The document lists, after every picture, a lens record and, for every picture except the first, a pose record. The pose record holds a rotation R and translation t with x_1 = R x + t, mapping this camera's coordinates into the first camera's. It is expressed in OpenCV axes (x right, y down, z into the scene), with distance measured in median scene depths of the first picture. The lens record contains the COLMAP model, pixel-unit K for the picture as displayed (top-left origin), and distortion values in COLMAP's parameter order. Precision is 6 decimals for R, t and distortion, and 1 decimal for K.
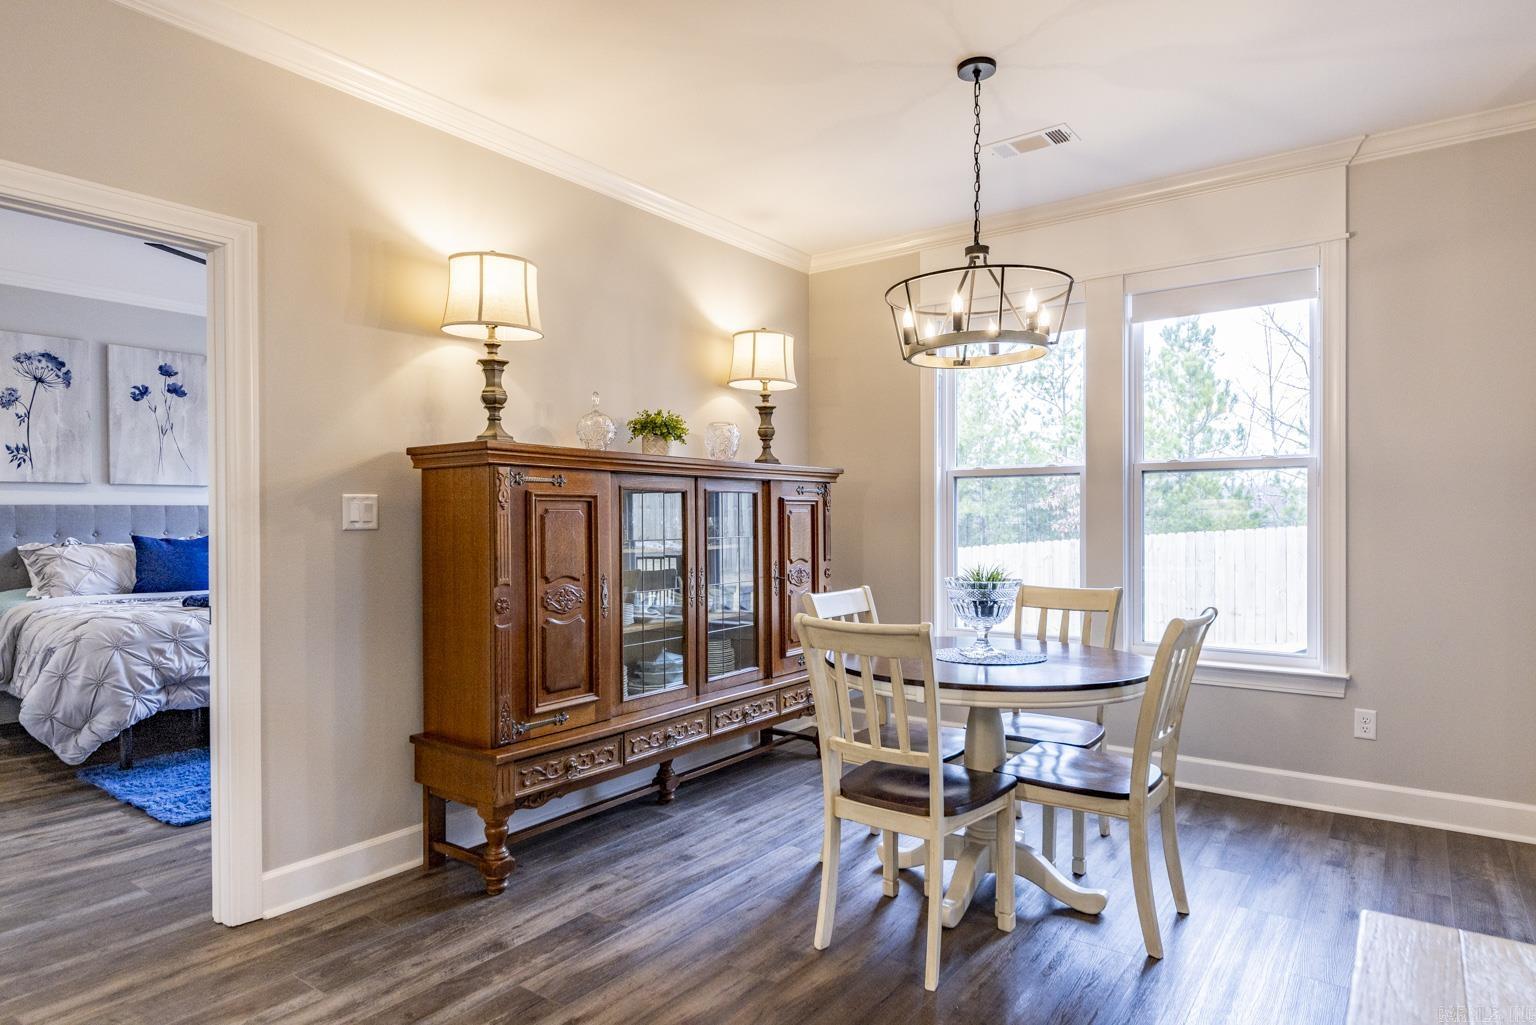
lens RADIAL K [[886.7, 0, 771.9], [0, 886.7, 520.1], [0, 0, 1]] dist [-0.001743, -0.001756]
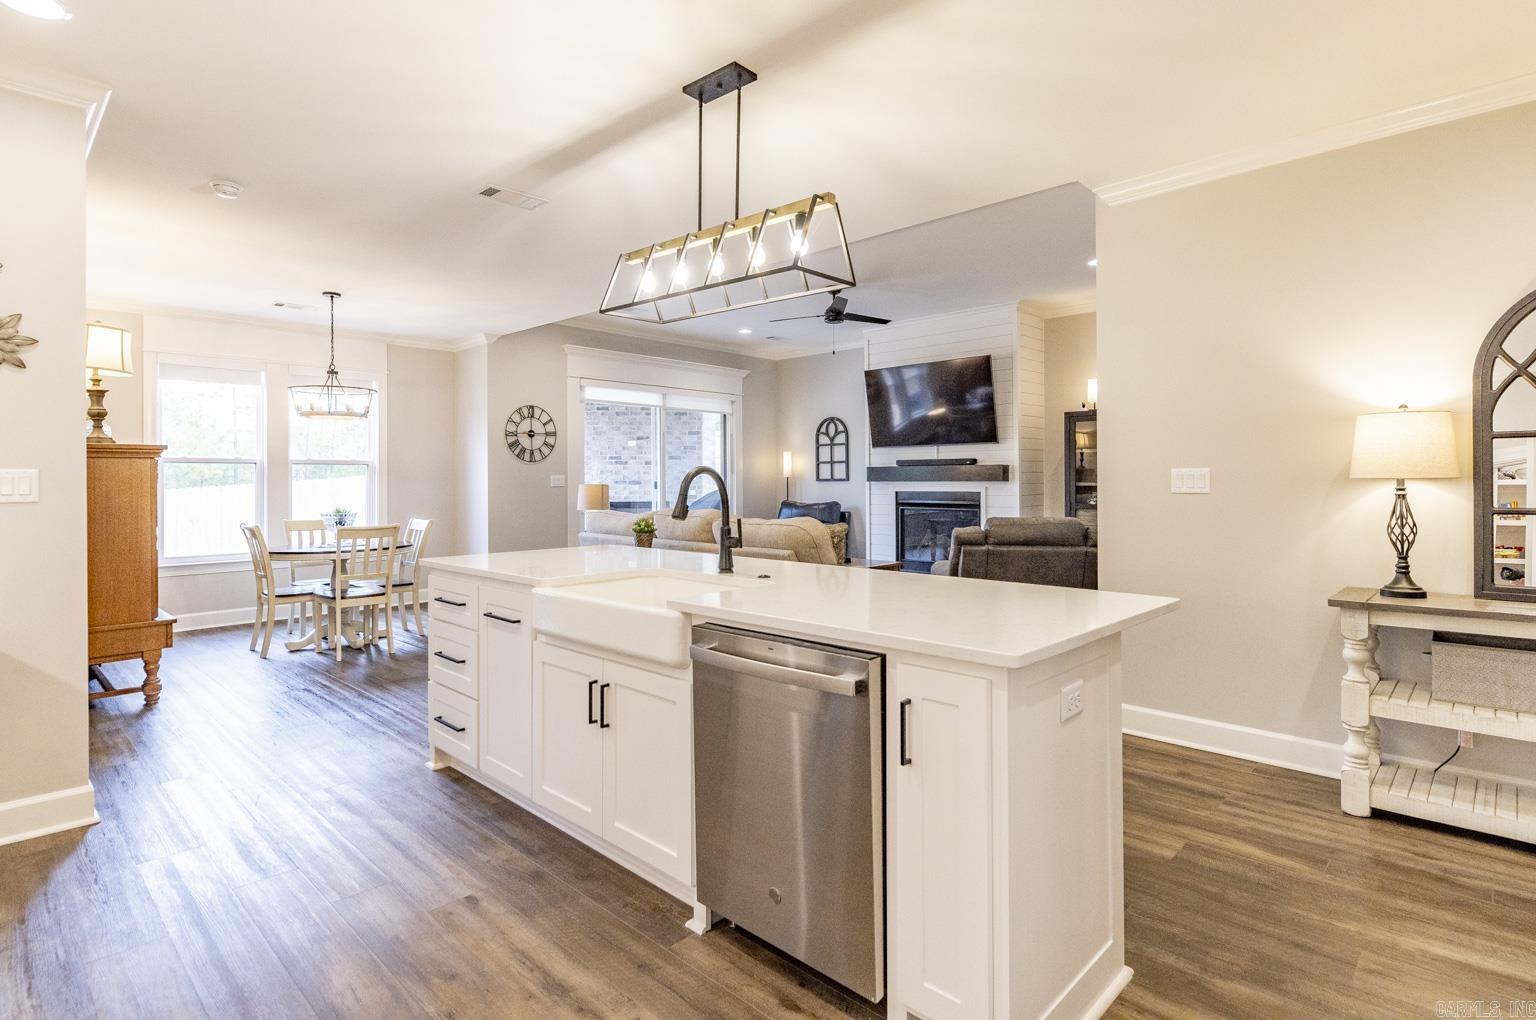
lens RADIAL K [[768.9, 0, 755.4], [0, 768.9, 479.2], [0, 0, 1]] dist [0.003942, 0.001319]
pose [[0.145766, 0.005678, 0.989303, -1.368305], [0.005339, 0.999964, -0.006526, -0.003081], [-0.989305, 0.006233, 0.145731, -0.338423]]
